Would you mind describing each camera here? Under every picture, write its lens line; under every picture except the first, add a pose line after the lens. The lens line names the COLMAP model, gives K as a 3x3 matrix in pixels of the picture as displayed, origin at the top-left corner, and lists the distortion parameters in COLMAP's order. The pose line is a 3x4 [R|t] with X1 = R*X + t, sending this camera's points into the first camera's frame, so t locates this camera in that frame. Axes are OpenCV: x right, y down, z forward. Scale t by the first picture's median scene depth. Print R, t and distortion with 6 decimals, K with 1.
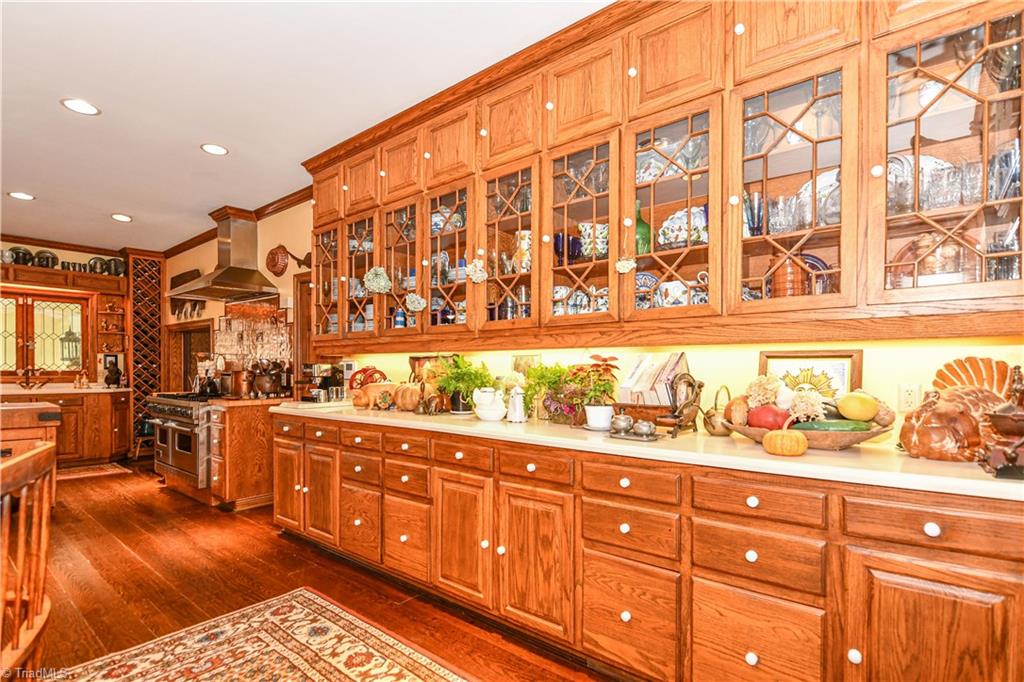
lens RADIAL K [[494.0, 0, 488.6], [0, 494.0, 372.2], [0, 0, 1]] dist [0.007287, -0.002549]
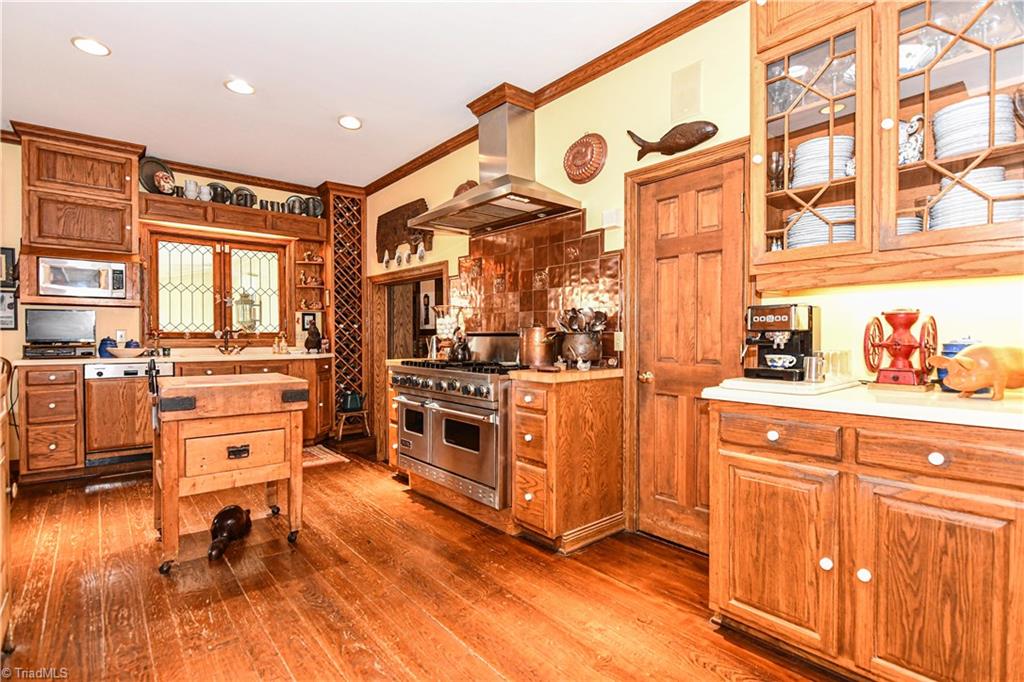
lens RADIAL K [[494.0, 0, 511.9], [0, 494.0, 341.4], [0, 0, 1]] dist [0.007287, -0.002549]
pose [[0.986416, -0.004156, -0.164212, -0.315090], [0.005204, 0.999969, 0.005954, 0.009429], [0.164182, -0.006728, 0.986407, 0.256298]]
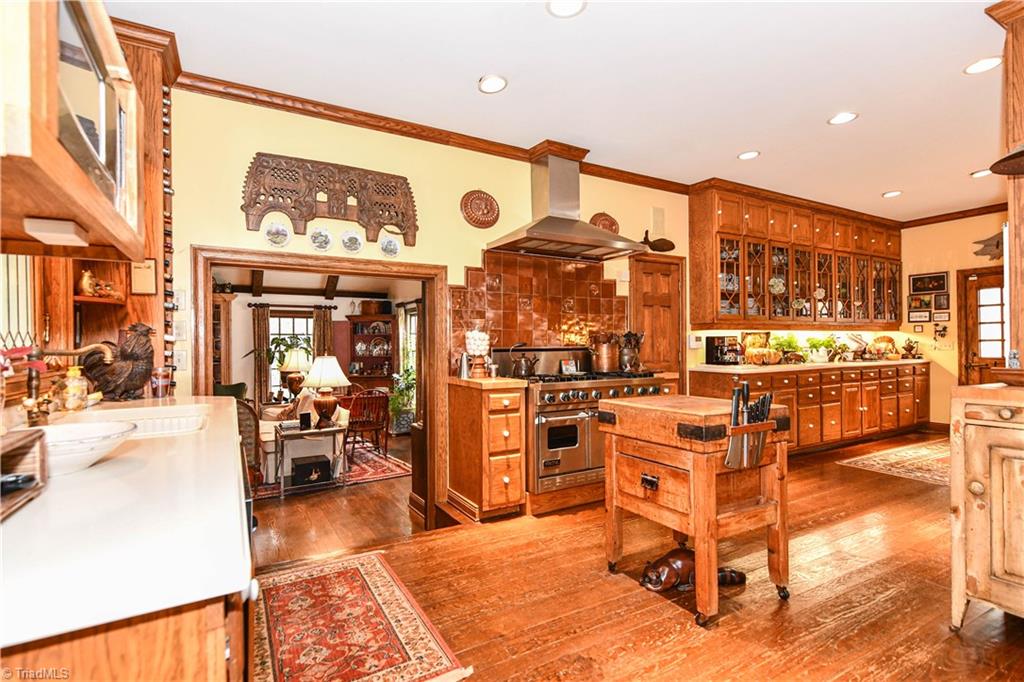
lens RADIAL K [[494.0, 0, 506.2], [0, 494.0, 345.1], [0, 0, 1]] dist [0.007287, -0.002549]
pose [[0.337286, -0.008085, 0.941368, -1.076810], [0.015048, 0.999882, 0.003196, -0.004850], [-0.941282, 0.013088, 0.337368, 0.664114]]
